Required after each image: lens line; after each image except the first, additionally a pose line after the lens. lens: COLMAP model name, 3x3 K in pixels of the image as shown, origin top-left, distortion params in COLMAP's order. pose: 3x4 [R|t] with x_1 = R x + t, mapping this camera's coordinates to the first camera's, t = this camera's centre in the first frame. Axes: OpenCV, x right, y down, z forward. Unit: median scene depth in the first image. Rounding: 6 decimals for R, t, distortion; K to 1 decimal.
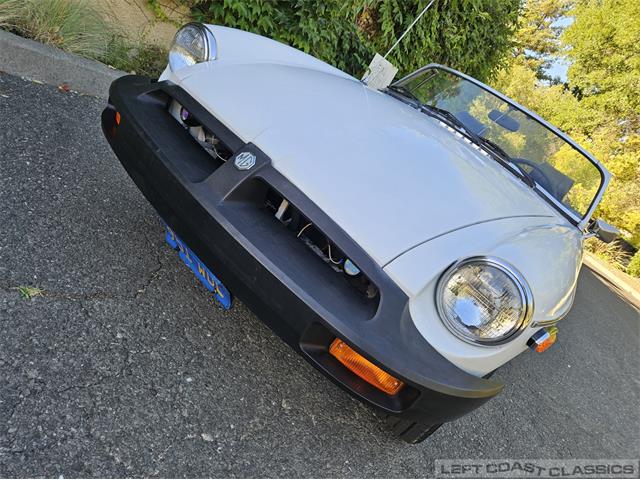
lens RADIAL K [[440.3, 0, 323.2], [0, 440.3, 243.1], [0, 0, 1]] dist [0.051483, -0.046058]
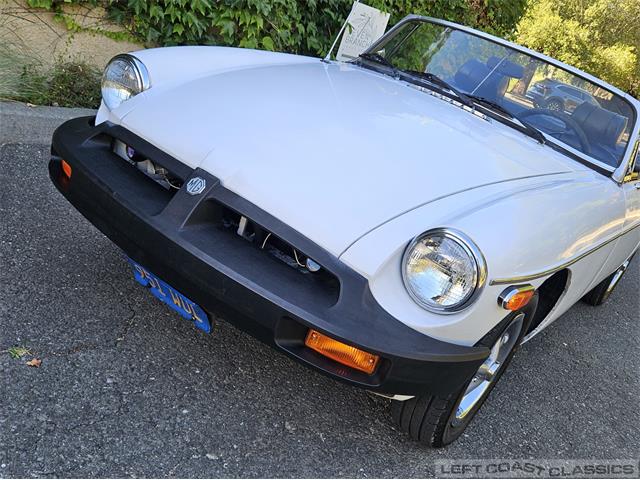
lens RADIAL K [[694.7, 0, 321.4], [0, 694.7, 251.6], [0, 0, 1]] dist [0.043952, 0.000000]
pose [[0.978487, -0.199891, -0.051051, 0.144736], [0.197634, 0.979194, -0.046033, 0.087827], [0.059190, 0.034953, 0.997635, -0.541070]]
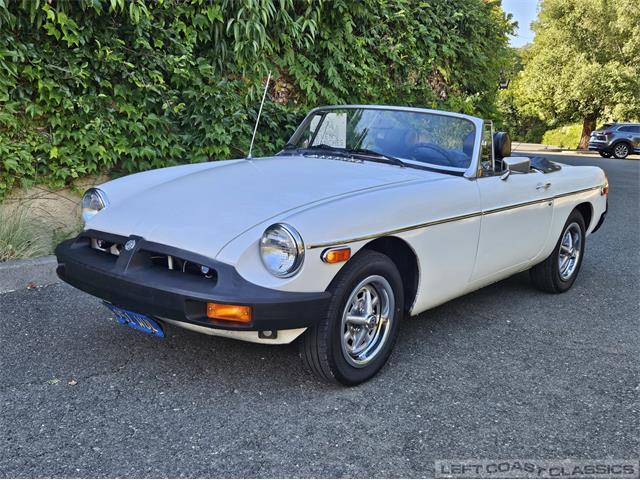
lens RADIAL K [[761.3, 0, 318.9], [0, 761.3, 240.1], [0, 0, 1]] dist [0.055221, 0.000000]
pose [[0.872961, -0.472078, -0.122805, 0.708571], [0.425853, 0.860346, -0.280097, 0.797506], [0.237883, 0.192217, 0.952084, -1.405196]]
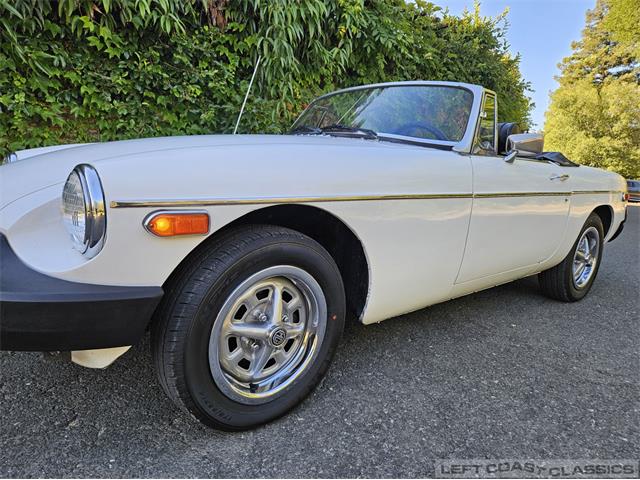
lens RADIAL K [[440.3, 0, 315.2], [0, 440.3, 238.3], [0, 0, 1]] dist [0.051483, -0.046058]
pose [[0.852887, -0.440524, -0.280217, 0.864900], [0.322646, 0.866684, -0.380471, 0.598643], [0.410467, 0.234087, 0.881317, 0.298354]]
